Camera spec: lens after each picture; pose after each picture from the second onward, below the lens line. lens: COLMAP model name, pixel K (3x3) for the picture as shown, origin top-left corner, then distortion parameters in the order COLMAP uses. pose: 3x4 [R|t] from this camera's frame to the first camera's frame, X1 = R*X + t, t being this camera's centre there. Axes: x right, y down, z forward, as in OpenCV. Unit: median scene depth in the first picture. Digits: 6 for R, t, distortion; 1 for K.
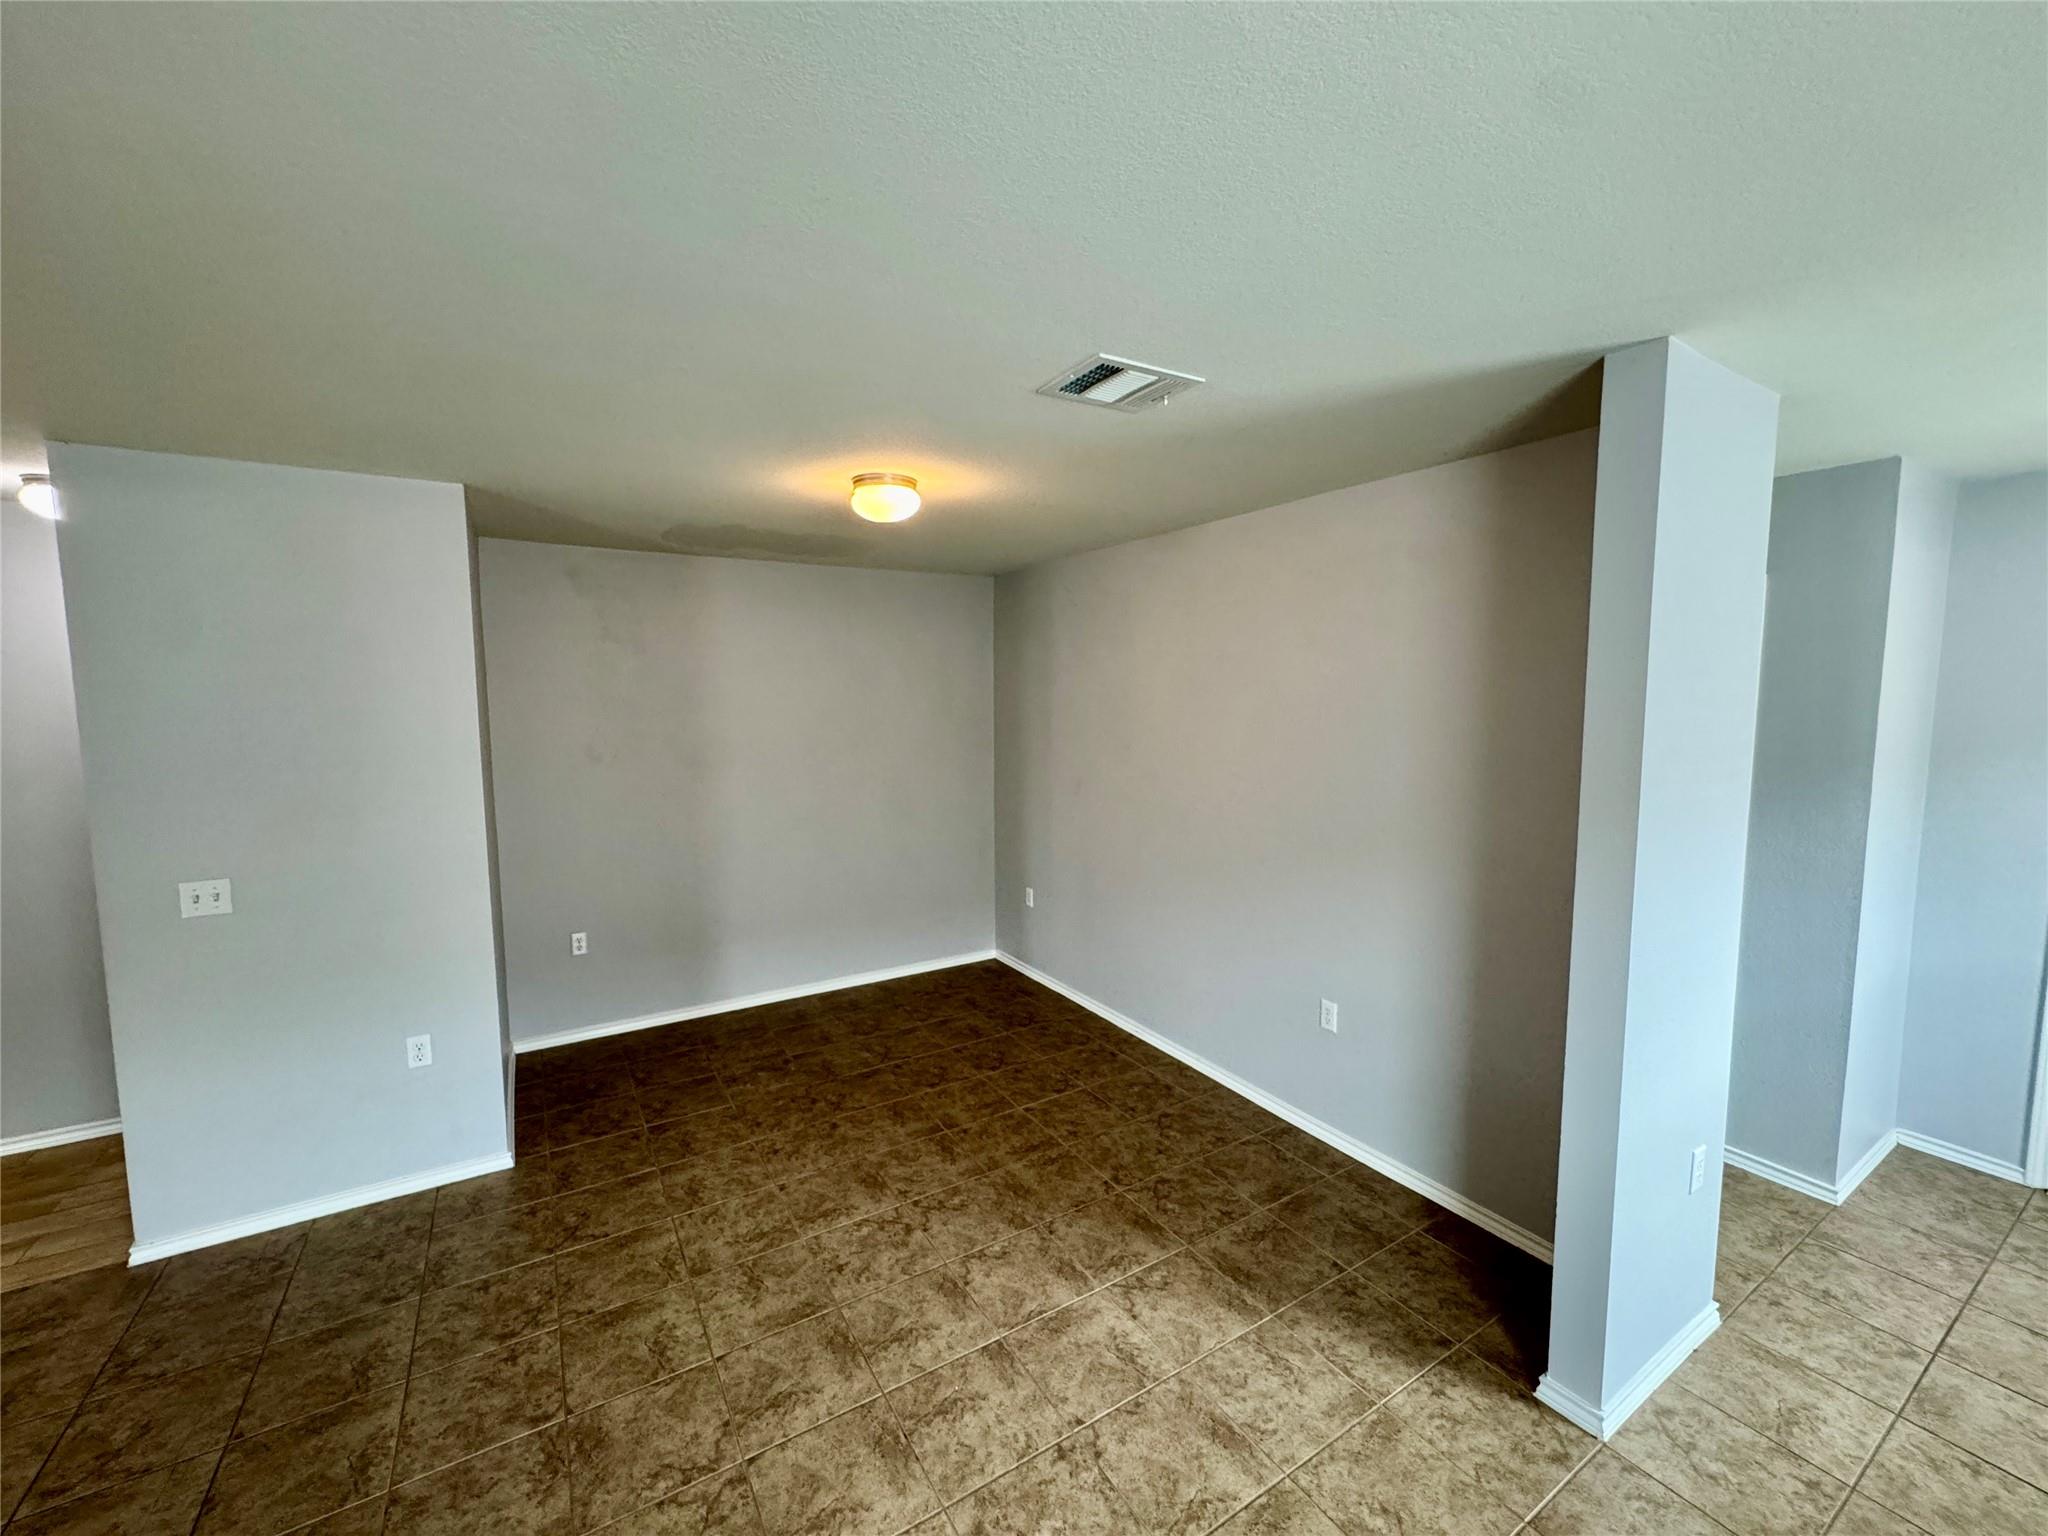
lens RADIAL K [[816.8, 0, 1025.6], [0, 816.8, 765.9], [0, 0, 1]] dist [-0.001896, -0.000528]
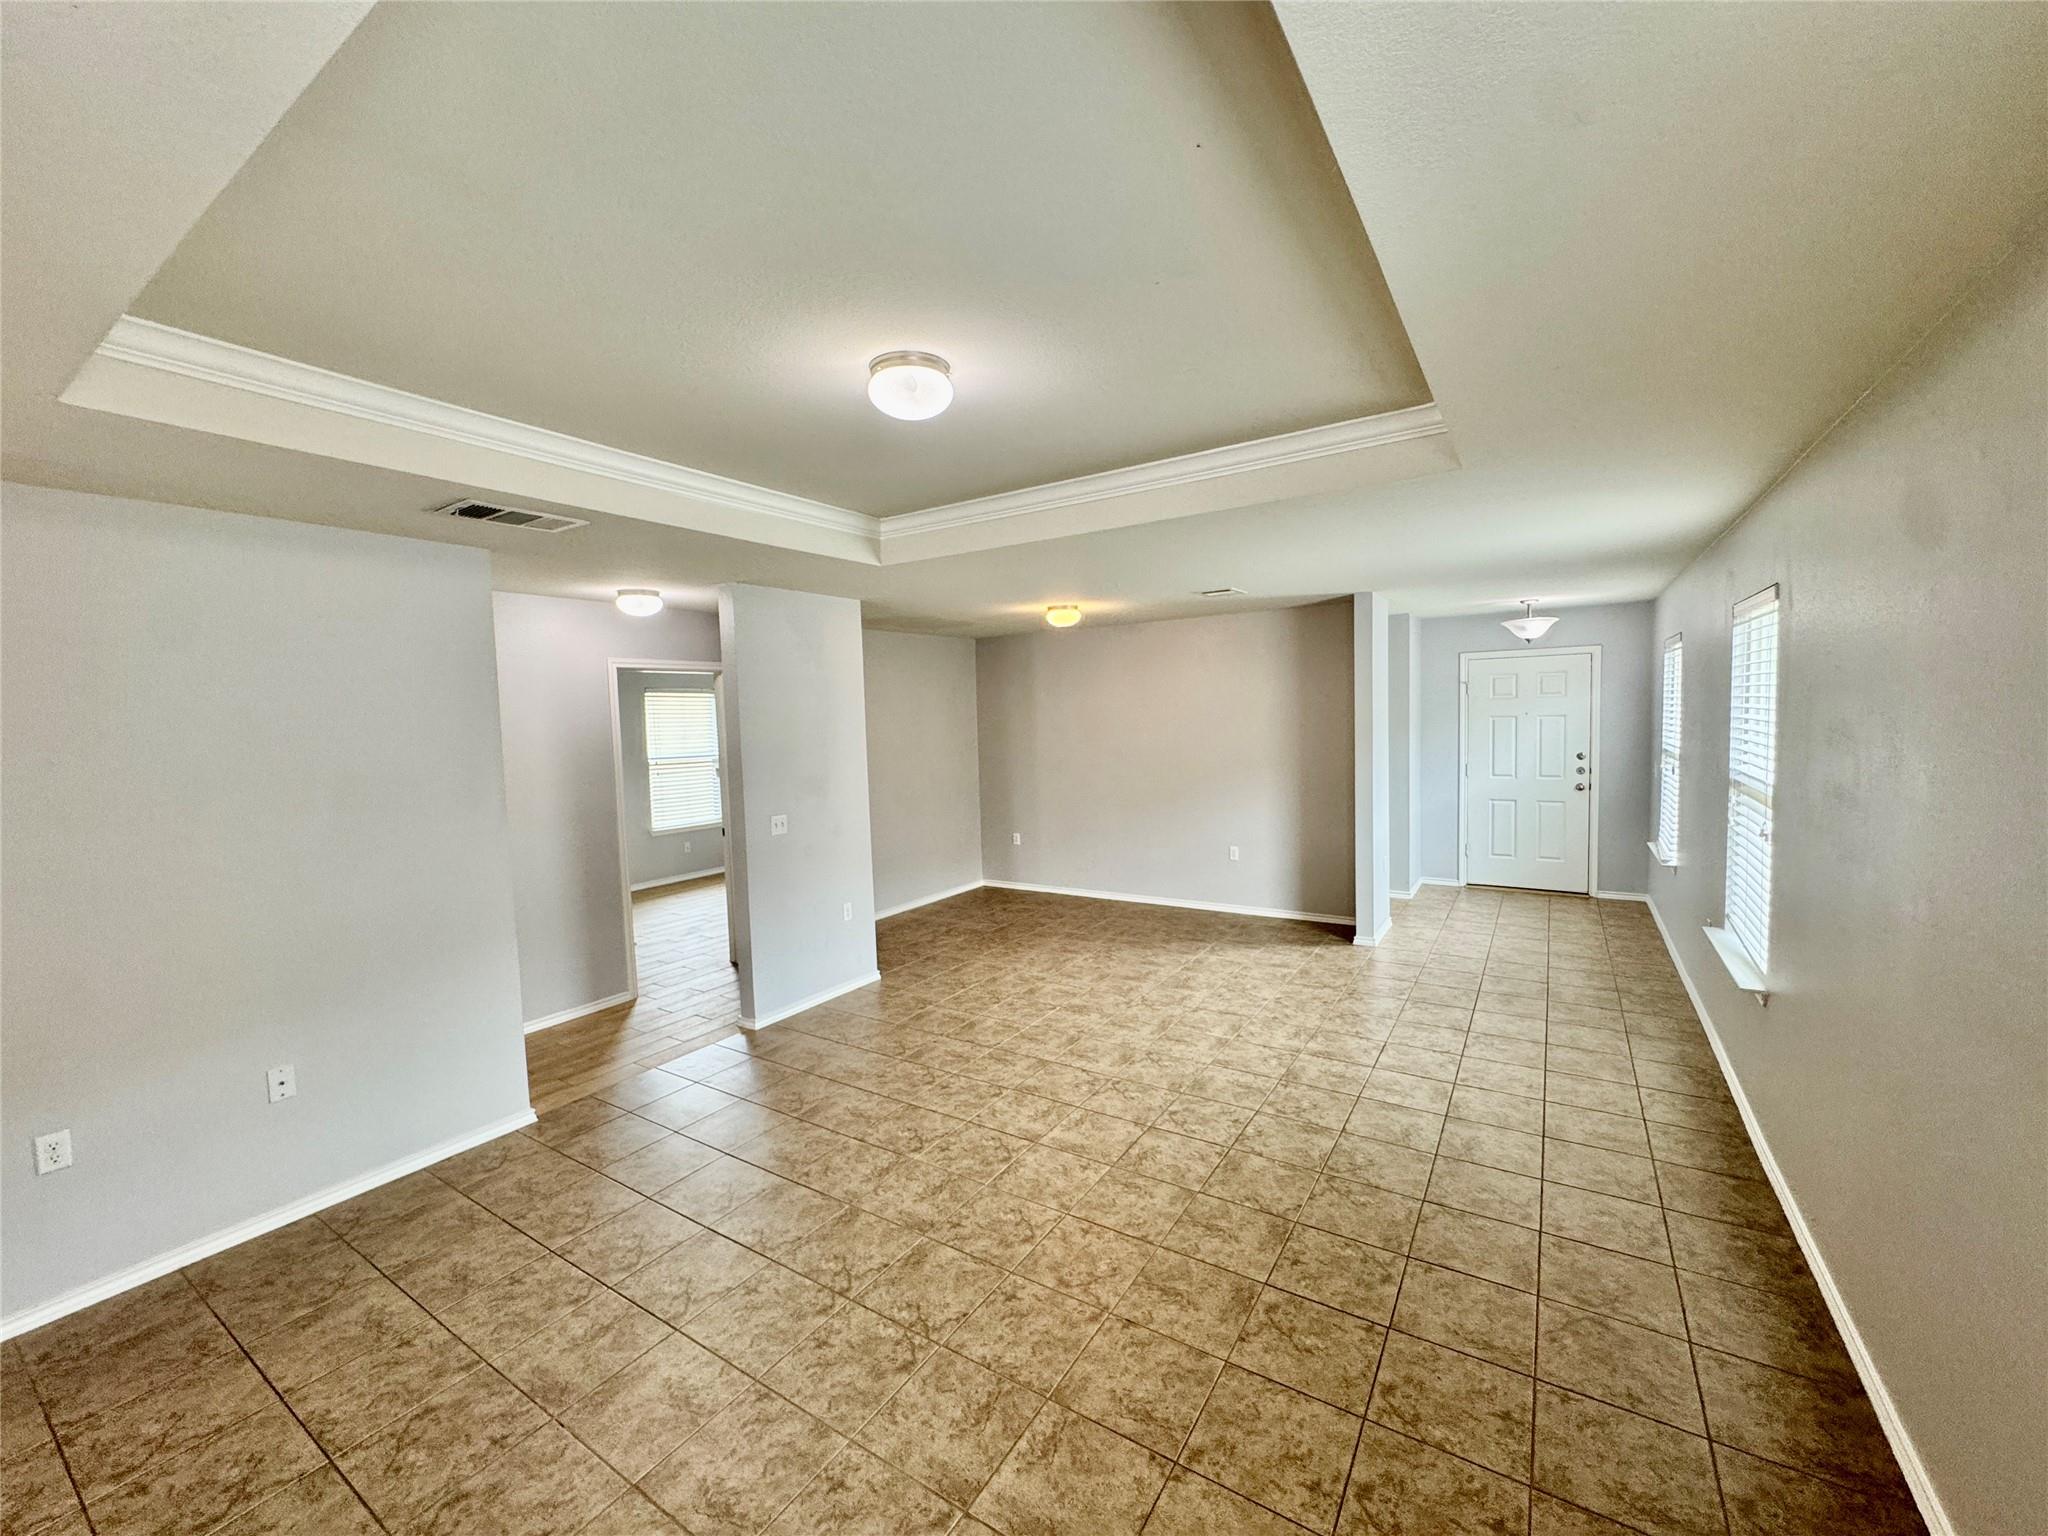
lens RADIAL K [[816.8, 0, 1025.1], [0, 816.8, 765.8], [0, 0, 1]] dist [-0.001896, -0.000528]
pose [[0.903588, -0.048793, 0.425614, -1.285107], [0.064142, 0.997703, -0.021796, 0.105018], [-0.423573, 0.046995, 0.904642, -0.911348]]
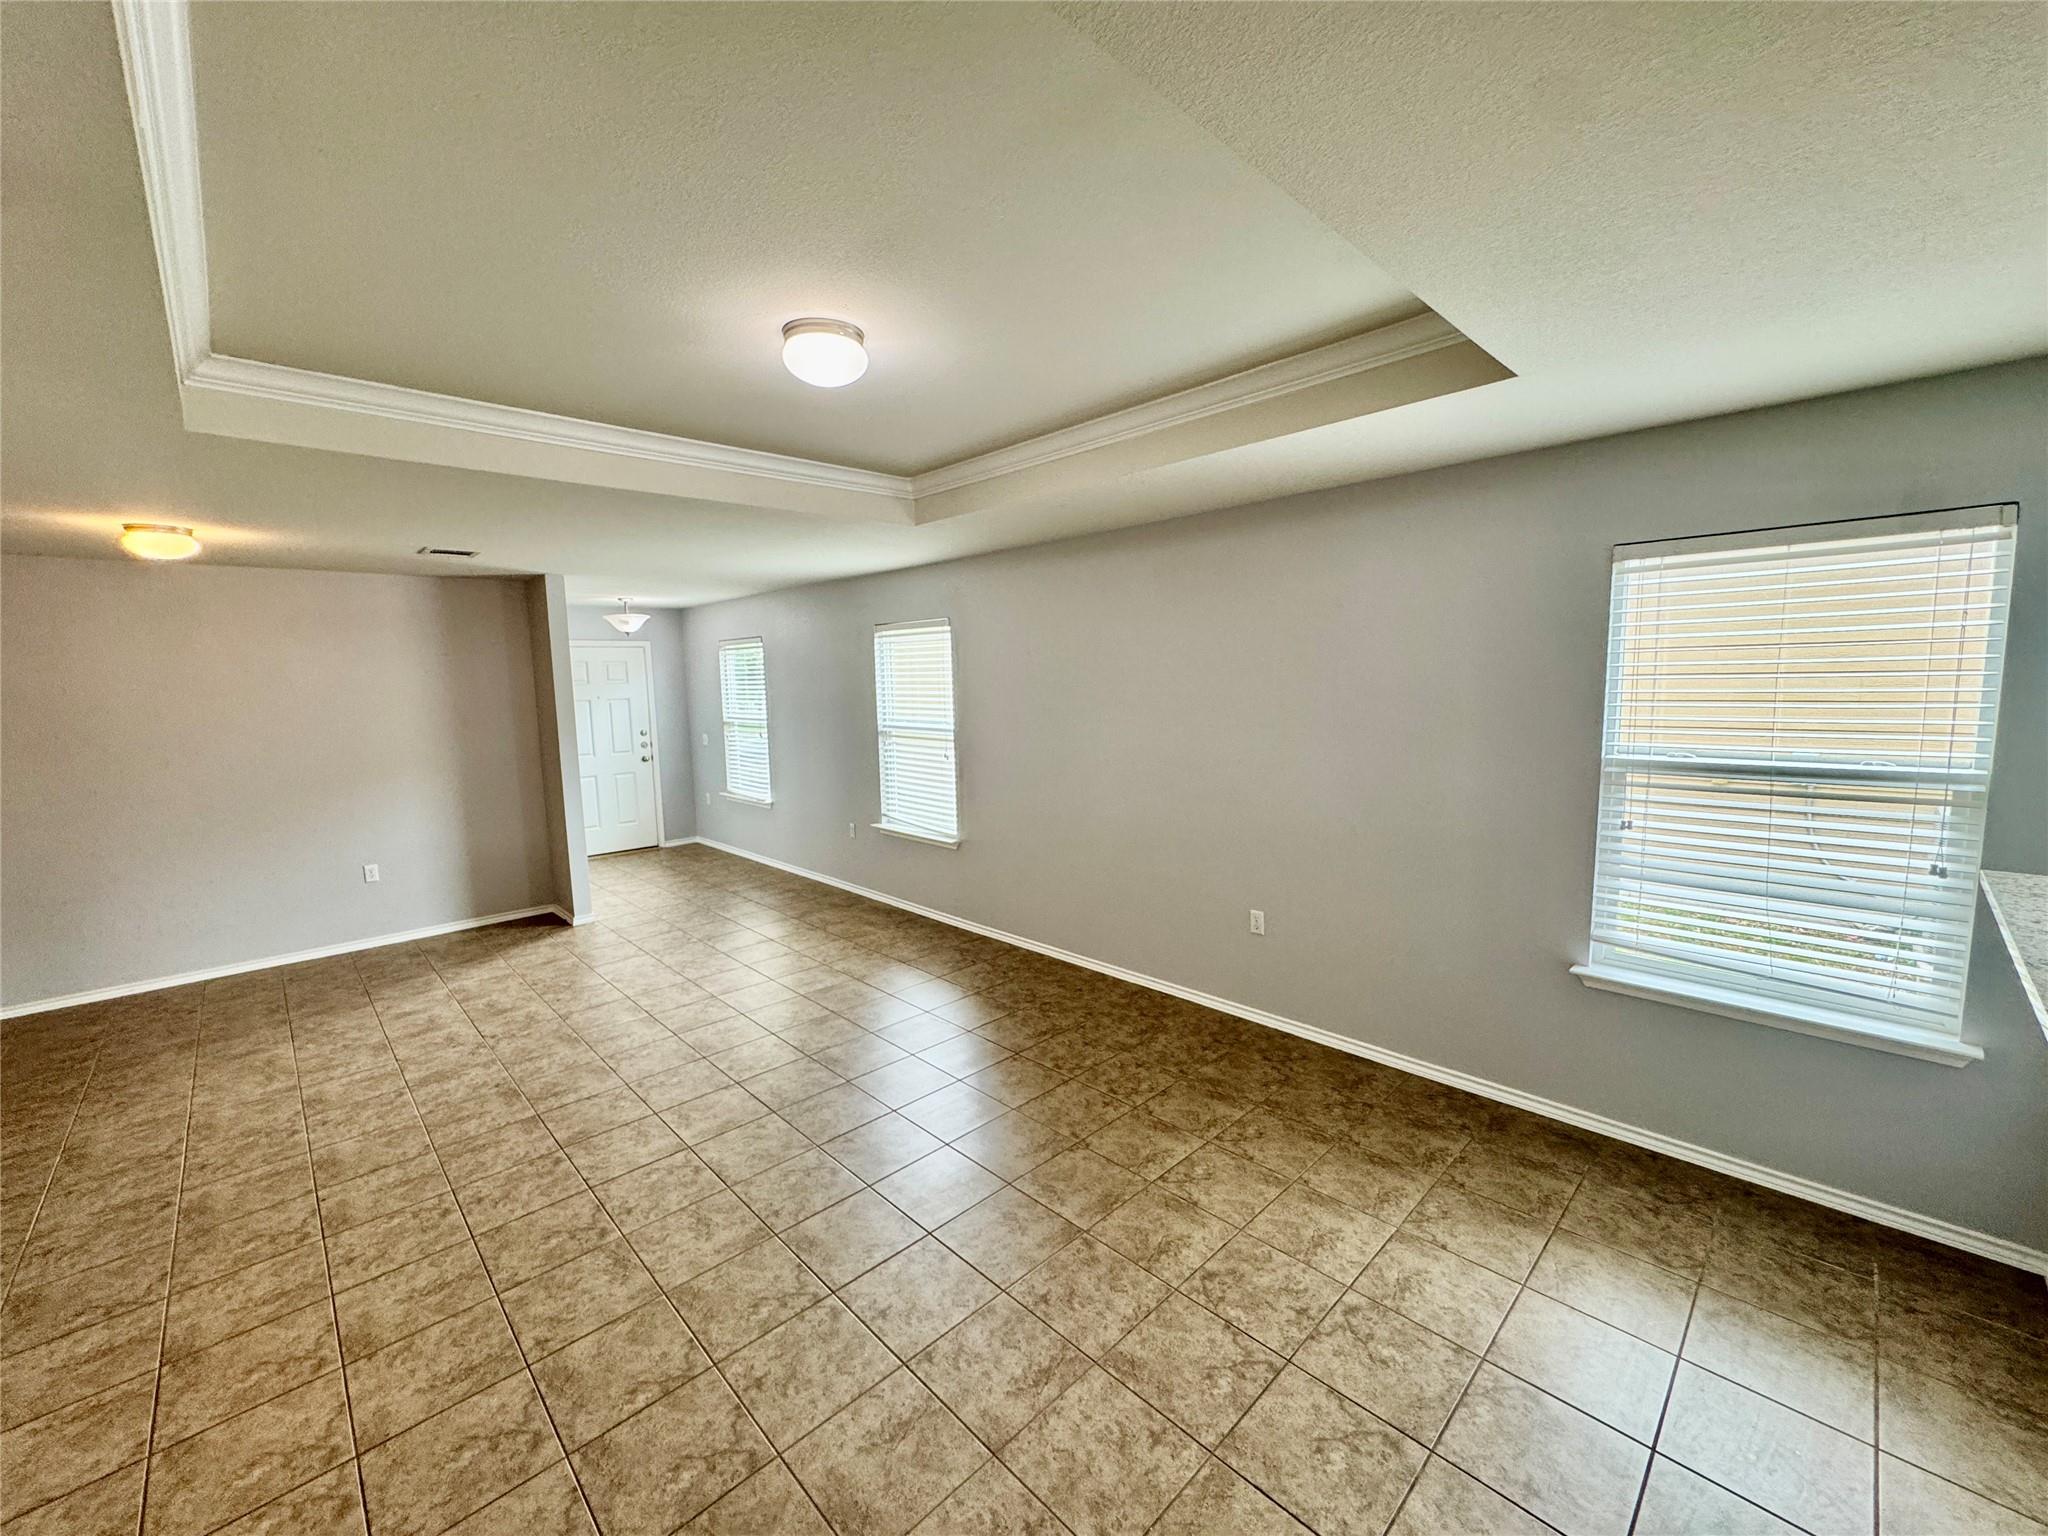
lens RADIAL K [[816.8, 0, 1024.7], [0, 816.8, 769.6], [0, 0, 1]] dist [-0.001896, -0.000528]
pose [[-0.212154, -0.103863, 0.971701, -1.958747], [0.113319, 0.985014, 0.130027, 0.024716], [-0.970644, 0.137698, -0.197205, -0.048031]]
